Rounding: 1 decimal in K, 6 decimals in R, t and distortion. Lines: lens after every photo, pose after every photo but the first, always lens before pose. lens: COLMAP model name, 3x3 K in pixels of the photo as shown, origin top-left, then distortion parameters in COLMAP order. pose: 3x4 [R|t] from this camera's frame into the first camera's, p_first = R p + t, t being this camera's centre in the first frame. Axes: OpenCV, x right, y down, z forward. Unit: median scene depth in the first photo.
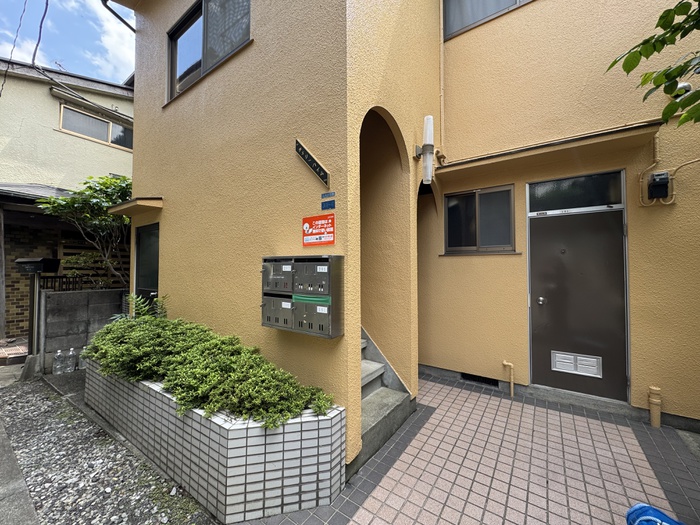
lens RADIAL K [[279.6, 0, 349.9], [0, 279.6, 261.3], [0, 0, 1]] dist [-0.000194, -0.000166]
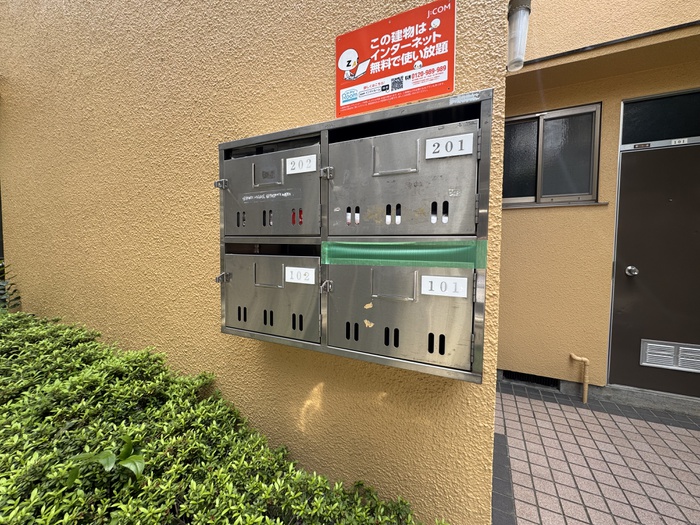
lens RADIAL K [[279.6, 0, 350.2], [0, 279.6, 260.6], [0, 0, 1]] dist [-0.000194, -0.000166]
pose [[0.985775, -0.000299, 0.168072, -0.195857], [-0.011596, 0.997494, 0.069790, 0.100110], [-0.167672, -0.070746, 0.983301, 0.573034]]
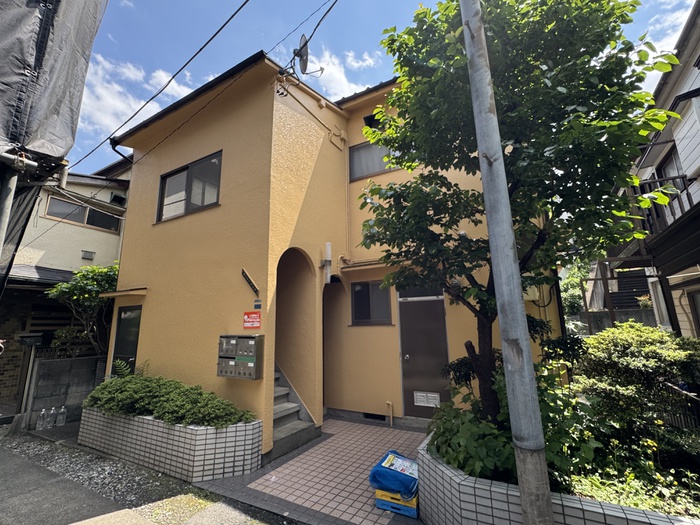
lens RADIAL K [[316.4, 0, 350.0], [0, 316.4, 262.3], [0, 0, 1]] dist [0.000446, -0.000030]
pose [[0.995673, 0.001748, 0.092915, 0.291822], [0.014052, 0.985495, -0.169122, -0.109334], [-0.091863, 0.169695, 0.981206, -1.016117]]
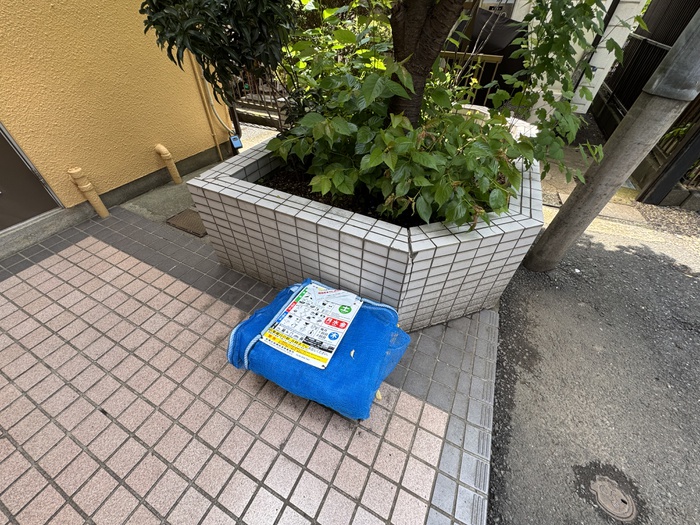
lens RADIAL K [[279.6, 0, 347.7], [0, 279.6, 262.0], [0, 0, 1]] dist [-0.000194, -0.000166]
pose [[-0.141161, -0.675884, 0.723363, 0.360932], [-0.039179, 0.733921, 0.678104, 0.131298], [-0.989211, 0.067381, -0.130081, 0.470691]]
